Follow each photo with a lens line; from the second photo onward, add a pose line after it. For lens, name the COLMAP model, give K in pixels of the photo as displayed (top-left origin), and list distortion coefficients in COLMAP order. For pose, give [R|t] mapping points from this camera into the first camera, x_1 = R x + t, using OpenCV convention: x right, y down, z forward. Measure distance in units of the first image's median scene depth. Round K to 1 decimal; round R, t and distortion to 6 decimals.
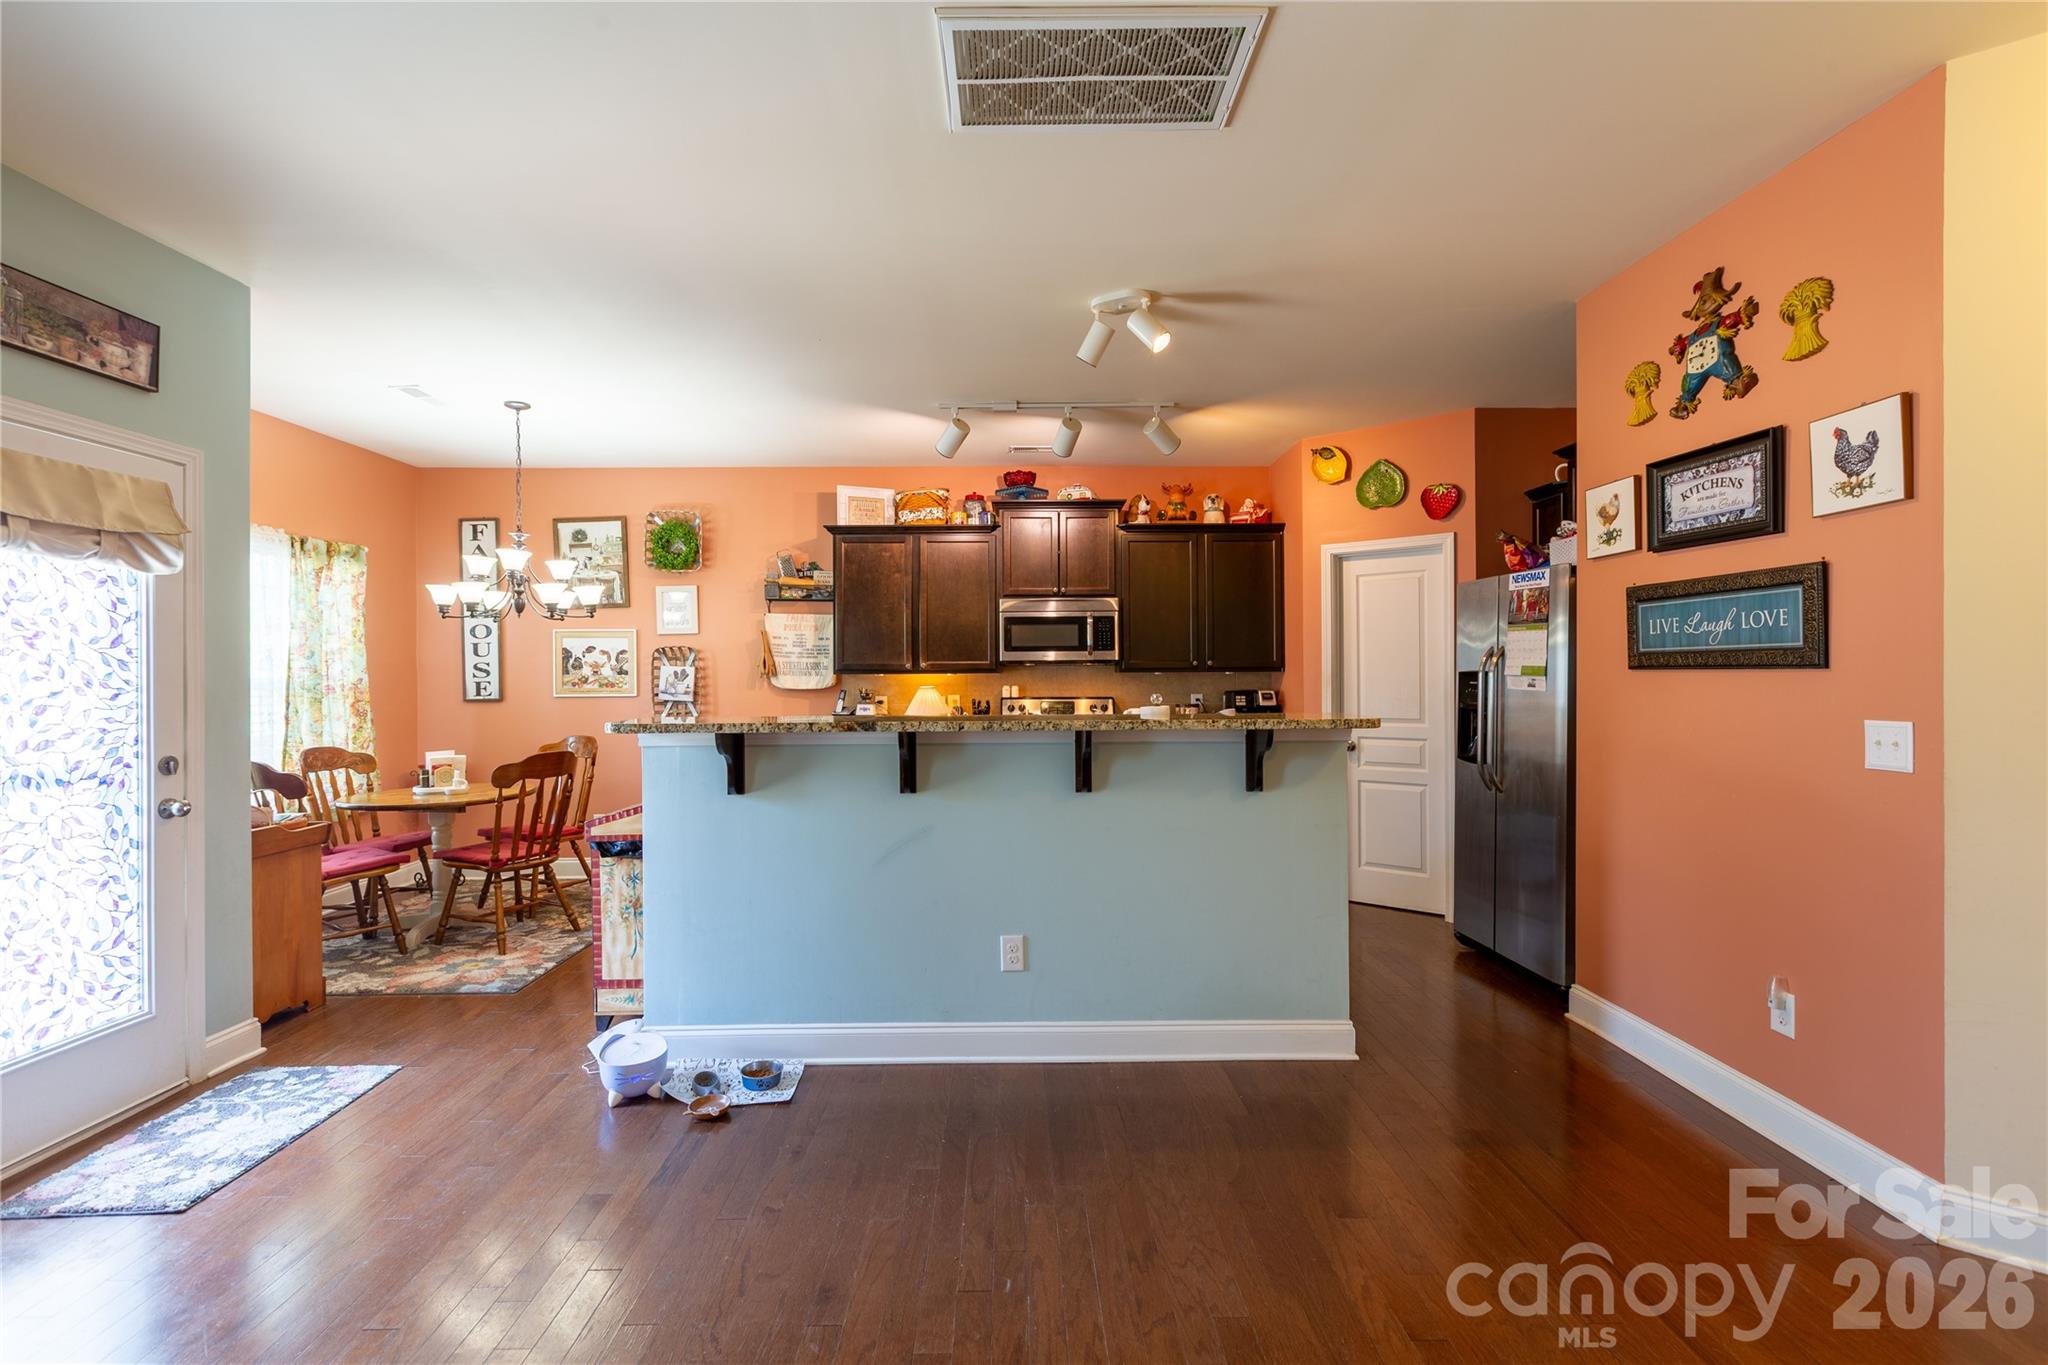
lens RADIAL K [[911.2, 0, 1019.5], [0, 911.2, 677.7], [0, 0, 1]] dist [0.000656, -0.000292]
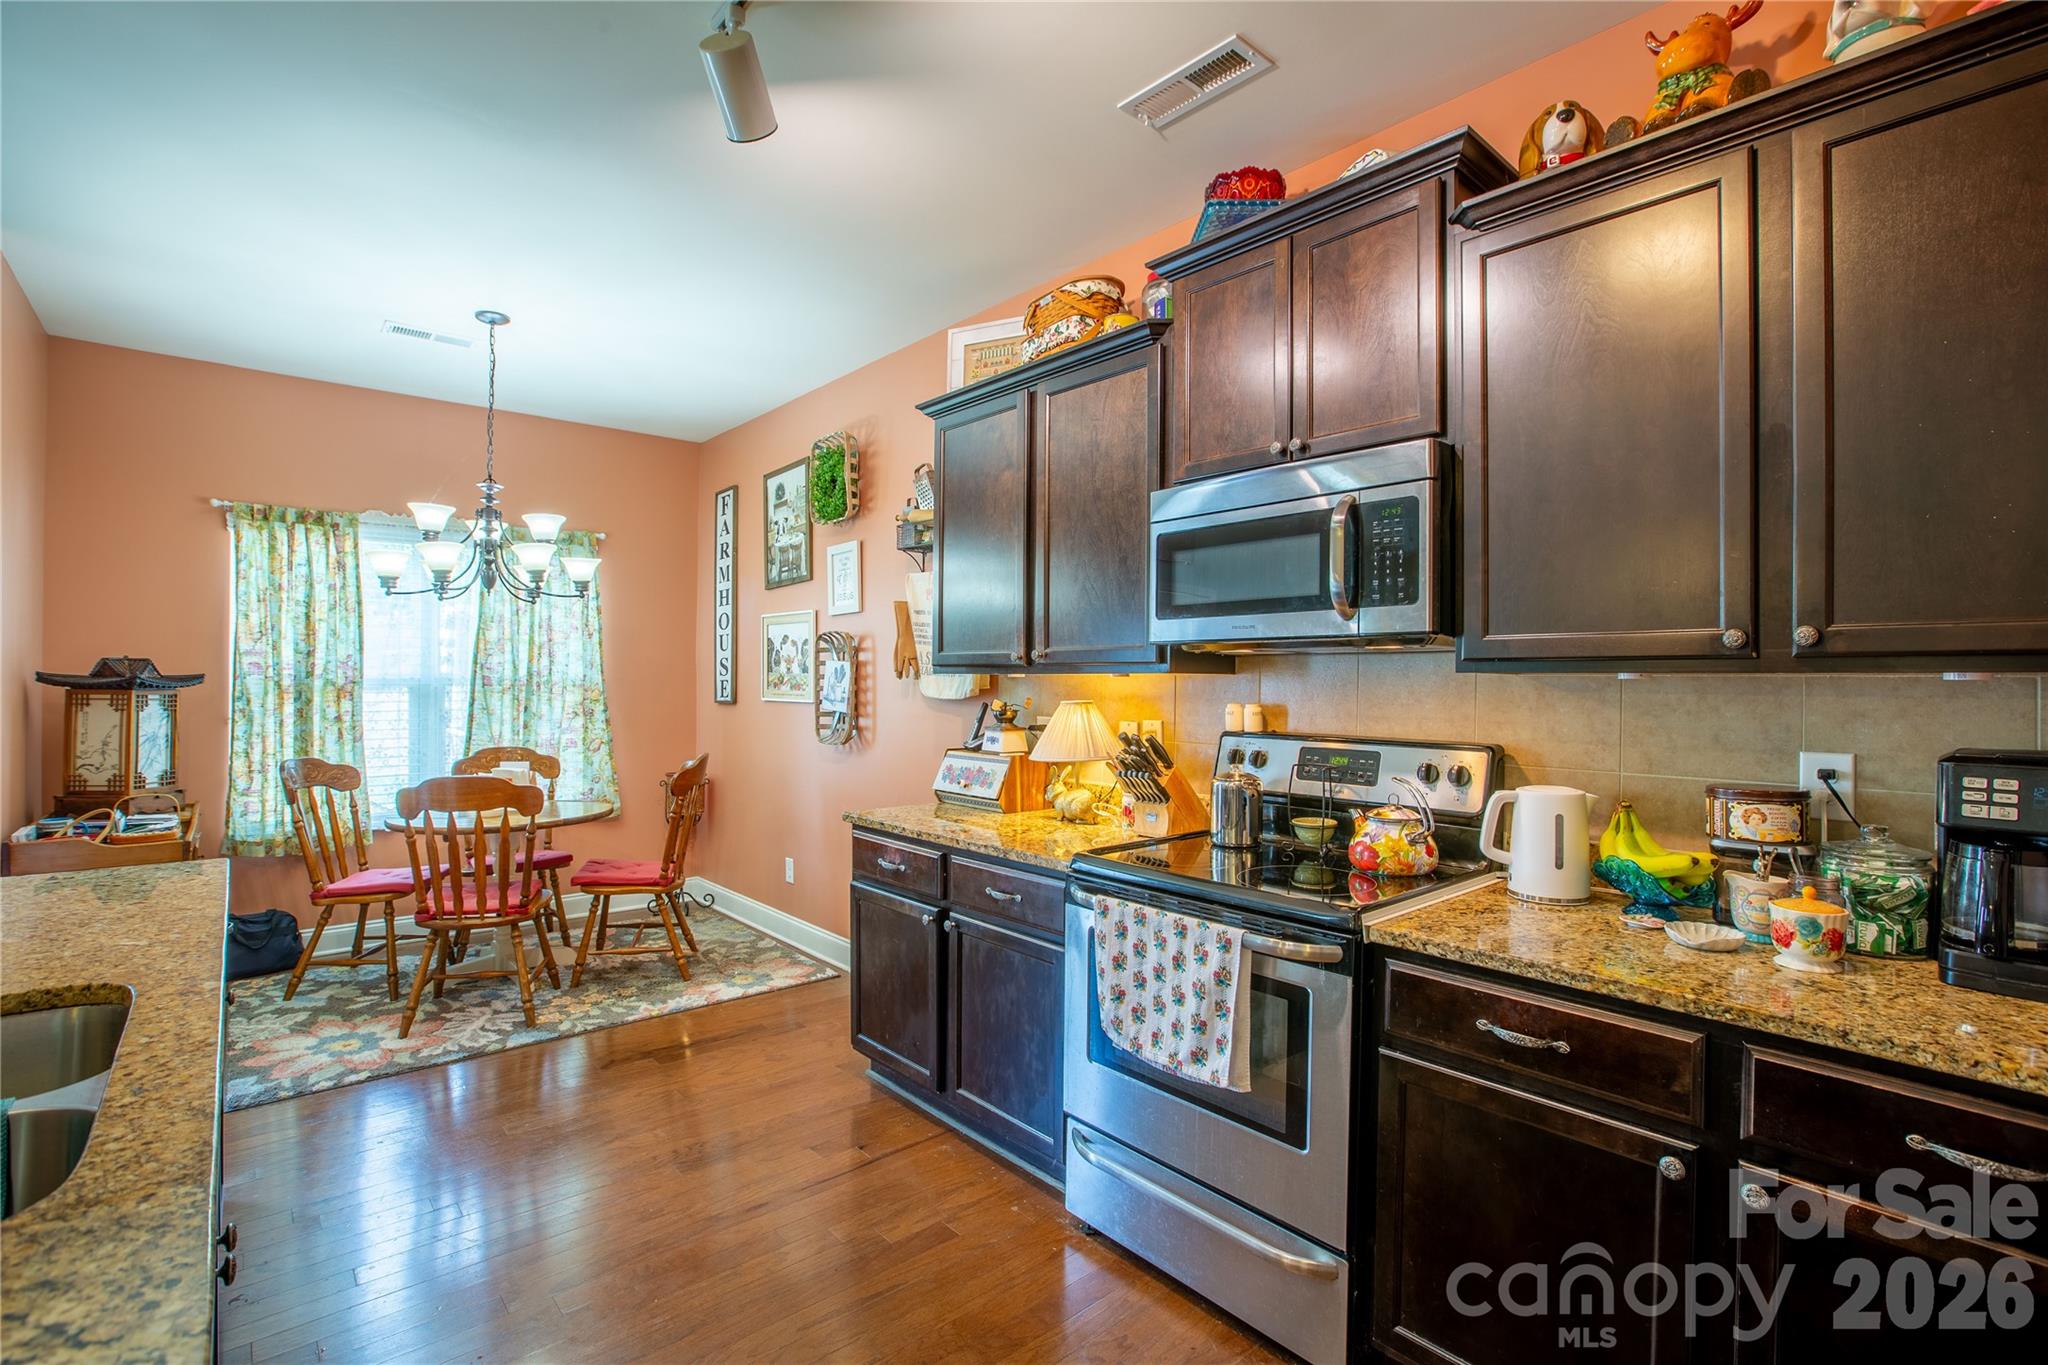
lens RADIAL K [[934.7, 0, 1018.2], [0, 934.7, 679.3], [0, 0, 1]] dist [-0.071495, 0.035000]
pose [[0.650434, 0.009025, -0.759509, 0.378126], [-0.010714, 0.999939, 0.002707, -0.003144], [0.759487, 0.006377, 0.650491, 0.999677]]
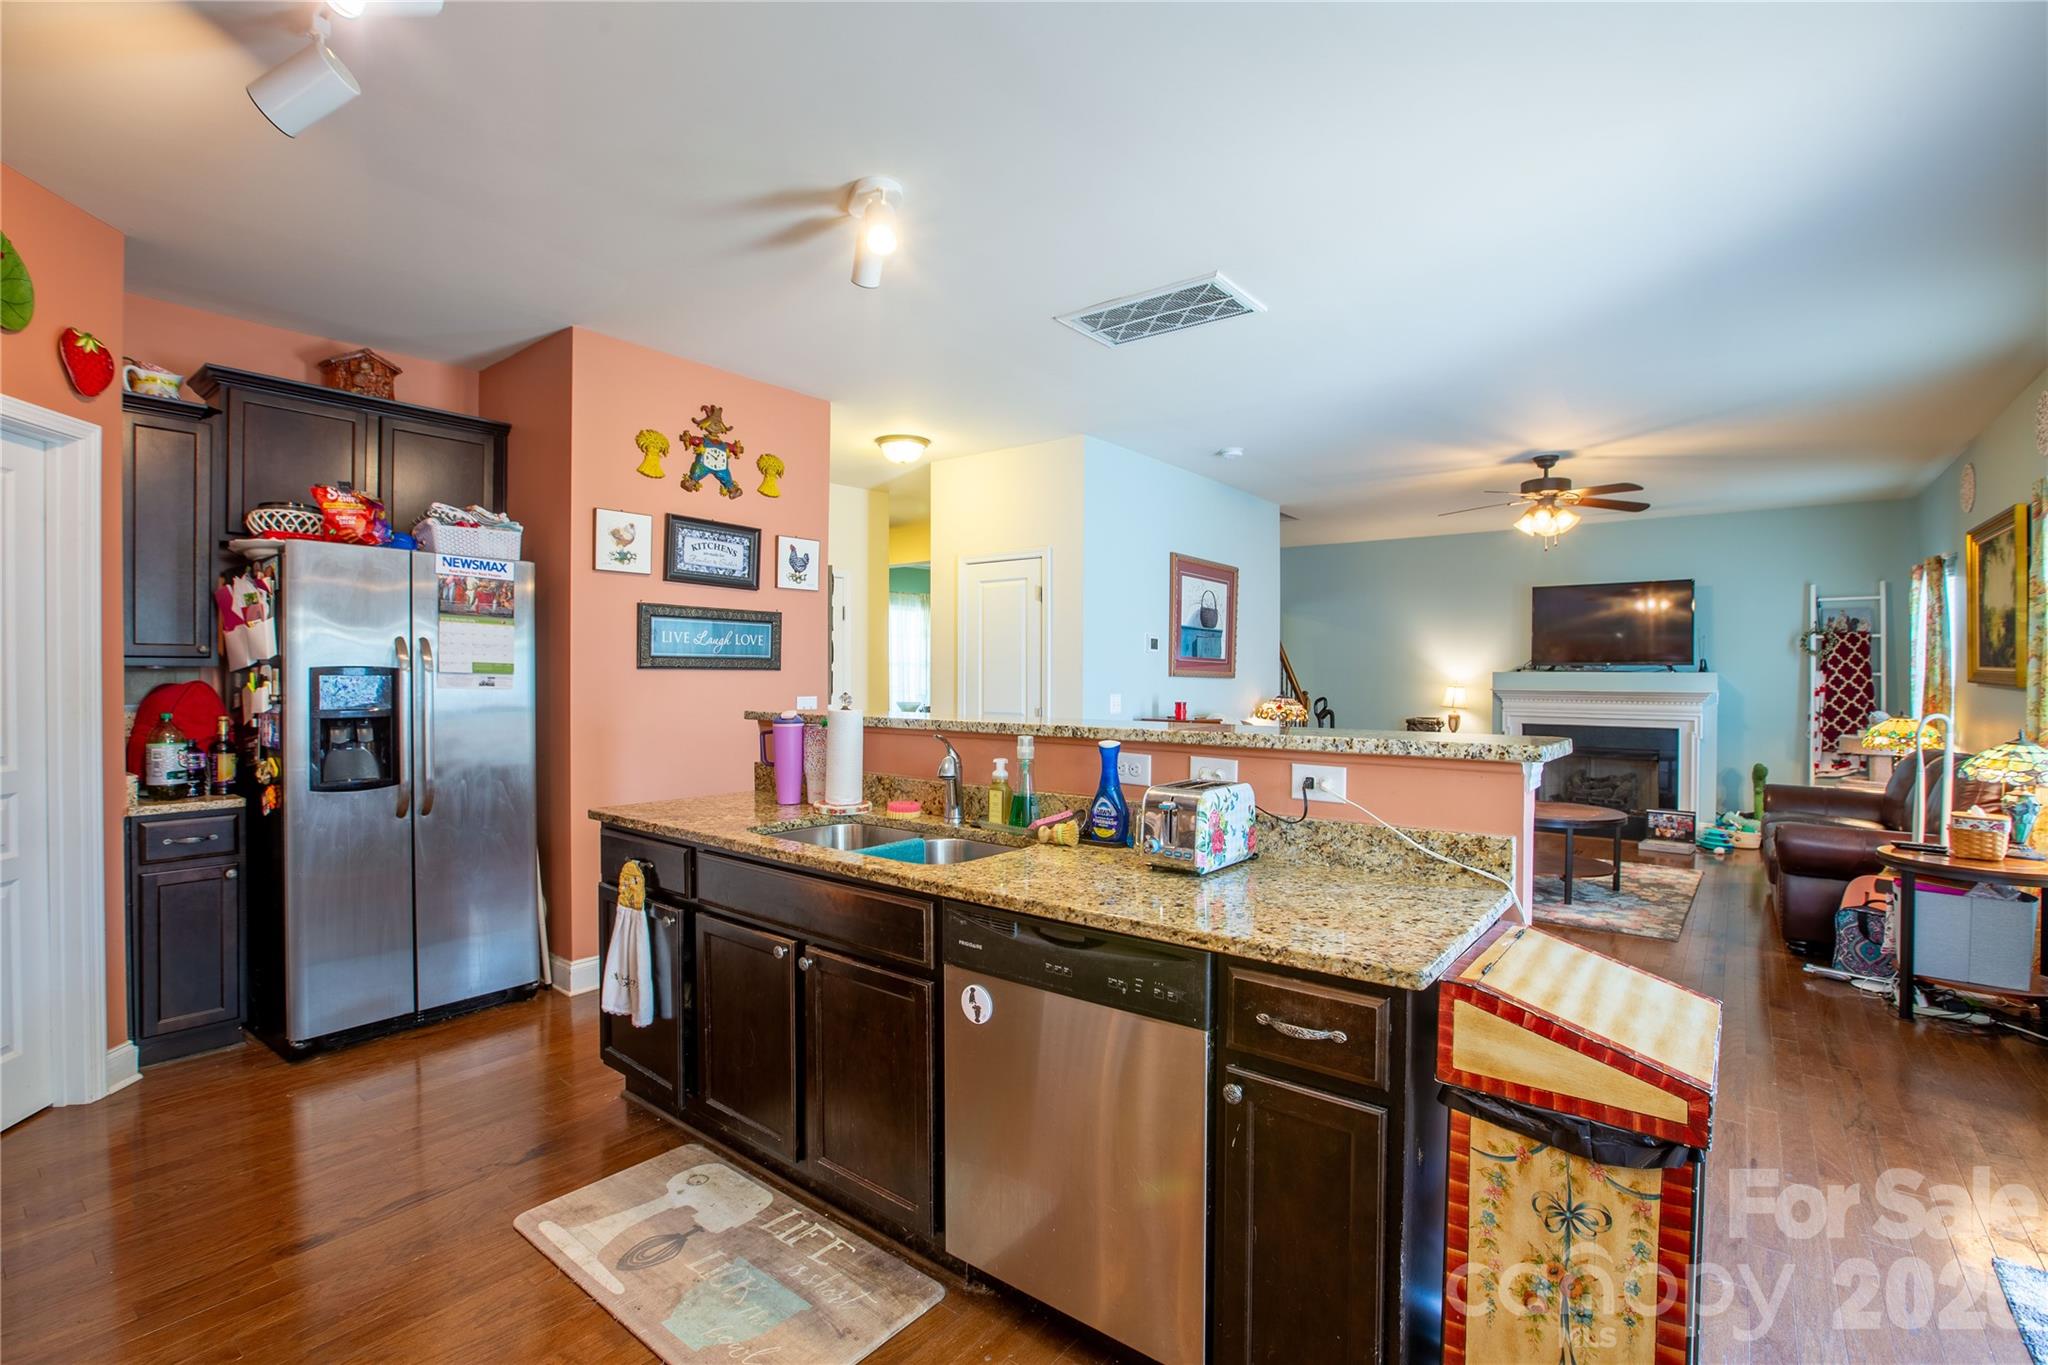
lens RADIAL K [[938.4, 0, 1018.9], [0, 938.4, 676.1], [0, 0, 1]] dist [-0.044933, 0.015517]
pose [[-0.778712, 0.001435, 0.627380, -0.426912], [0.002342, 0.999997, 0.000620, 0.001002], [-0.627377, 0.001952, -0.778713, 1.346858]]
